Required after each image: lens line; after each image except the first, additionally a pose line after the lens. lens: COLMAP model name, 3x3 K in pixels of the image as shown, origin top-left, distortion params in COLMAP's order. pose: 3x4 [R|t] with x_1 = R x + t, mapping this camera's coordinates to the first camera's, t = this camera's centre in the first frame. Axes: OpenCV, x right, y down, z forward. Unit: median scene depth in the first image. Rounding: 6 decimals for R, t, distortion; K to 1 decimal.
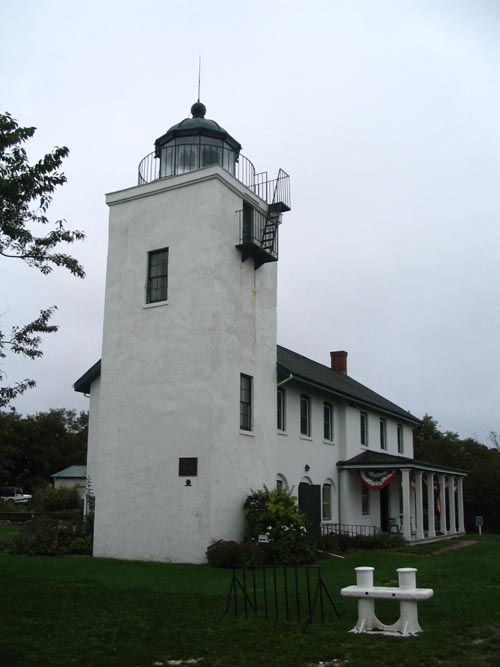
lens RADIAL K [[686.0, 0, 225.8], [0, 686.0, 332.8], [0, 0, 1]] dist [-0.131330, 0.002407]
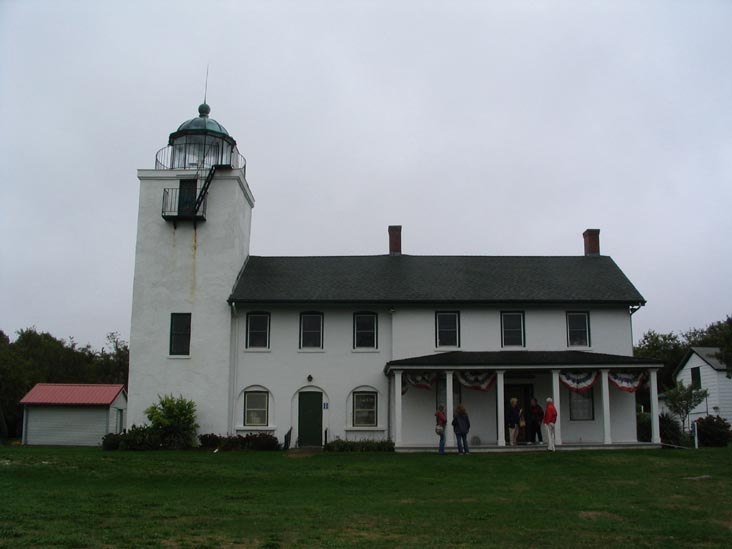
lens RADIAL K [[710.7, 0, 366.2], [0, 710.7, 301.0], [0, 0, 1]] dist [-0.140272, -0.004973]
pose [[0.519984, -0.174467, -0.836169, 1.277882], [0.214340, 0.974249, -0.069986, 0.197872], [0.826846, -0.142832, 0.543989, 0.529908]]
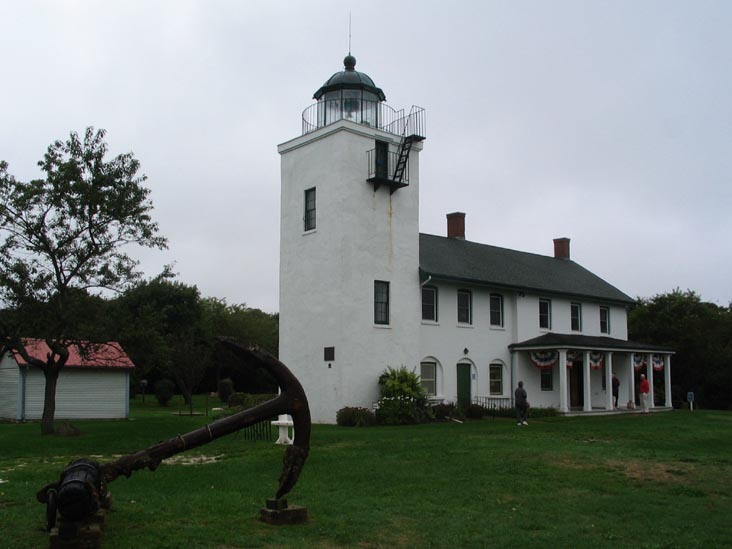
lens RADIAL K [[752.8, 0, 366.0], [0, 752.8, 274.5], [0, 0, 1]] dist [-0.131330, 0.002407]
pose [[0.947938, -0.059285, -0.312887, 0.416991], [0.088143, 0.992979, 0.078895, -0.060370], [0.306012, -0.102366, 0.946508, -0.316141]]
